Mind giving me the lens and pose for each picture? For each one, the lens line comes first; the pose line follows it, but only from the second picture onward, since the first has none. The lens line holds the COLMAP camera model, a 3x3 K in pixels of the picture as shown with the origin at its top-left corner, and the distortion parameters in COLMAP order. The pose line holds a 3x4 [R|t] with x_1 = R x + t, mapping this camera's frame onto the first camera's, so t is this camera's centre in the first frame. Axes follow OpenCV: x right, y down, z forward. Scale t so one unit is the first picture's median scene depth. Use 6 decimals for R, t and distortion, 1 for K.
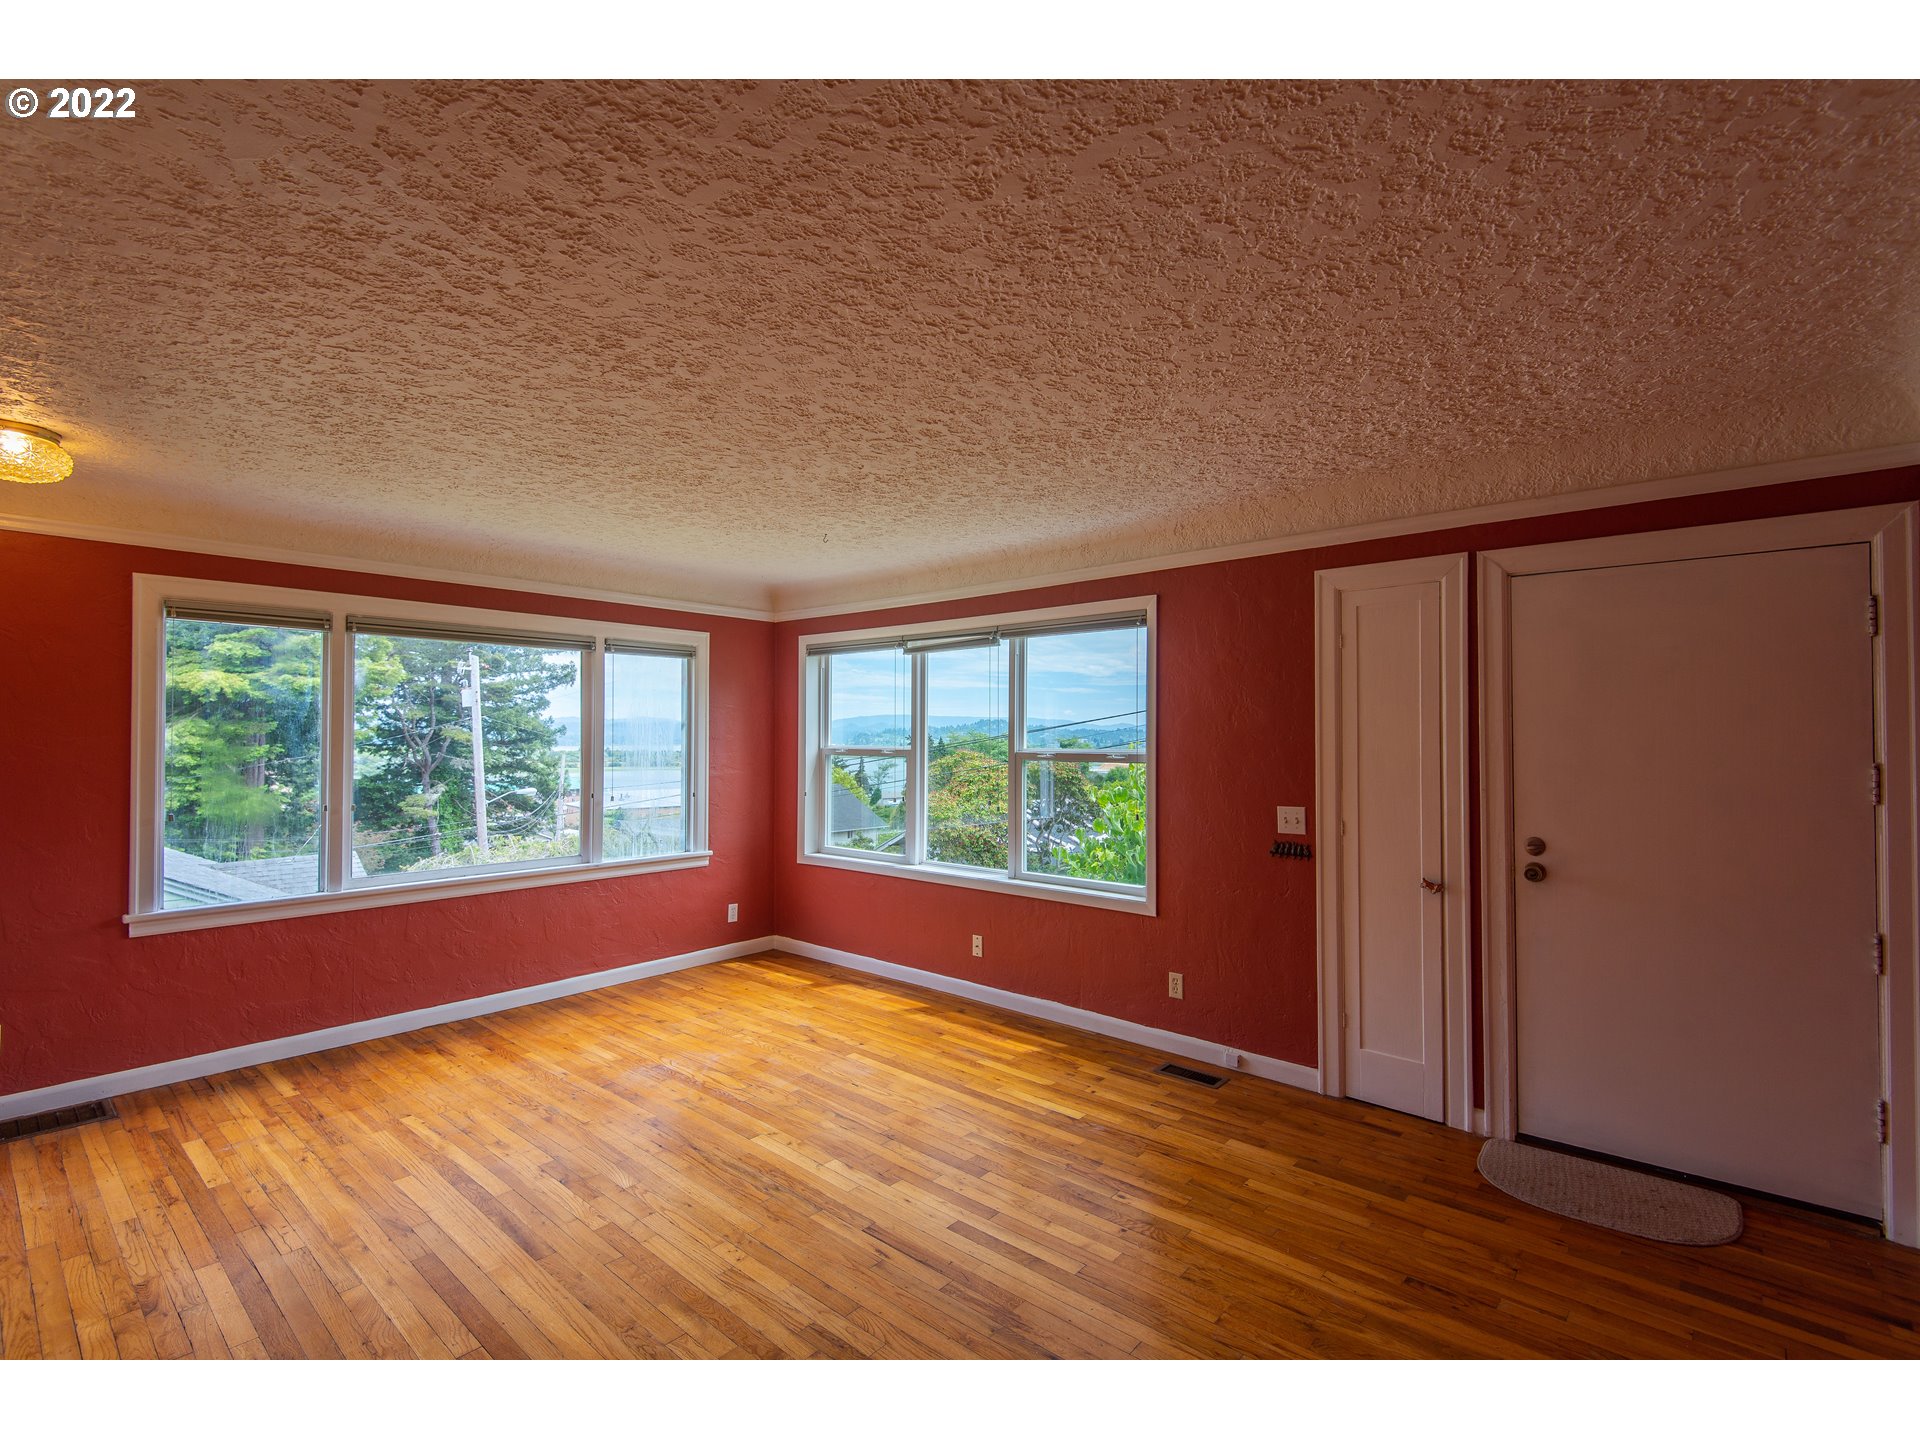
lens RADIAL K [[881.9, 0, 956.4], [0, 881.9, 725.5], [0, 0, 1]] dist [0.024826, -0.013601]
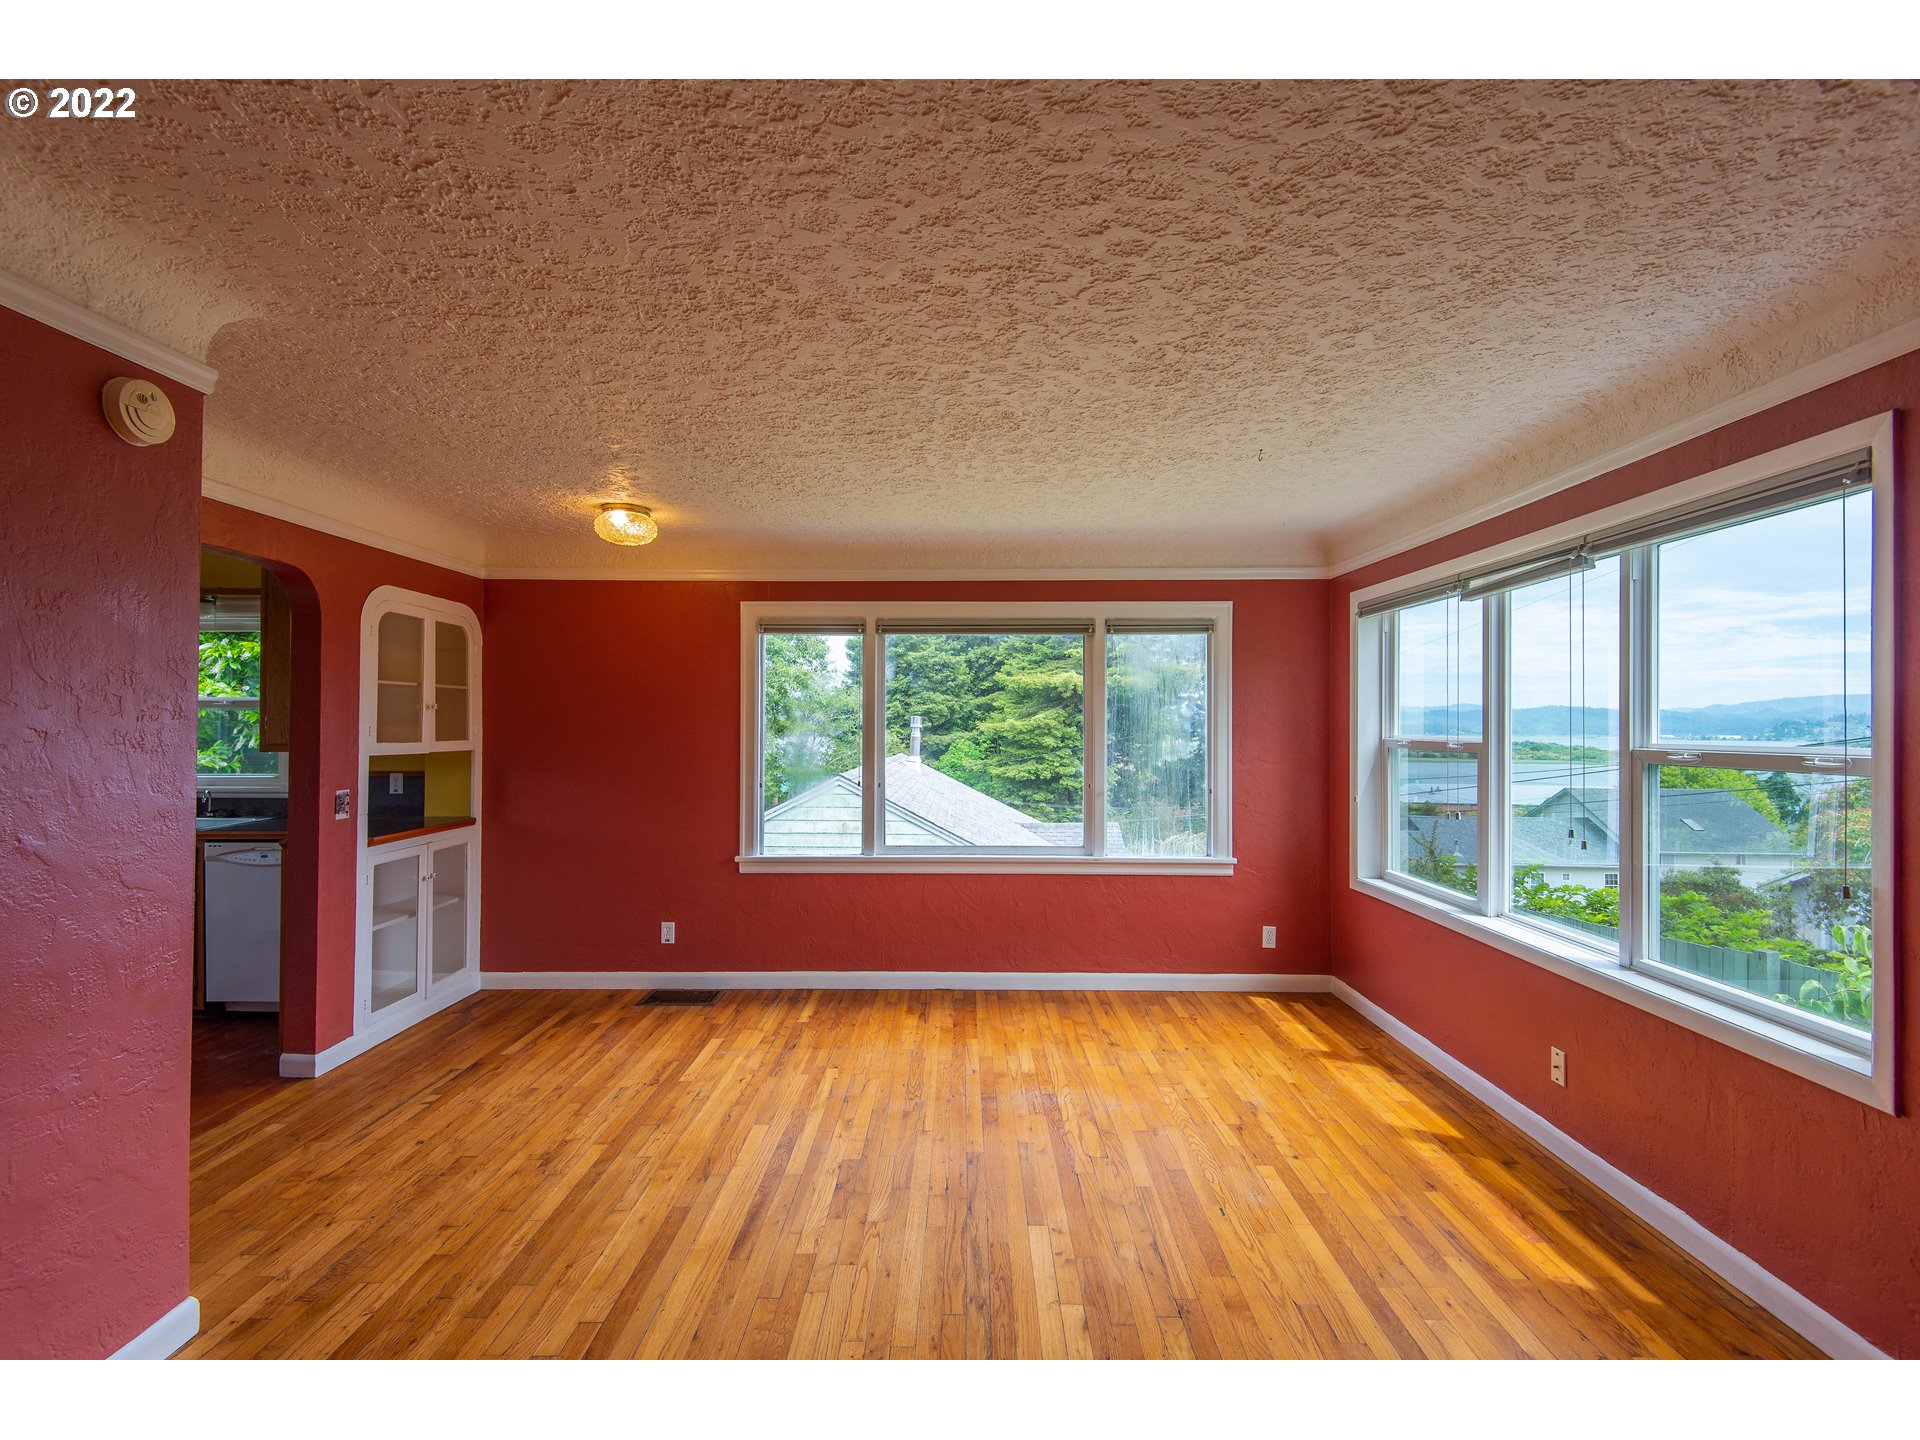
lens RADIAL K [[881.9, 0, 946.8], [0, 881.9, 716.5], [0, 0, 1]] dist [0.024826, -0.013601]
pose [[0.649237, -0.007926, -0.760545, 0.240976], [0.010105, 0.999947, -0.001795, 0.005720], [0.760519, -0.006520, 0.649283, 0.309395]]
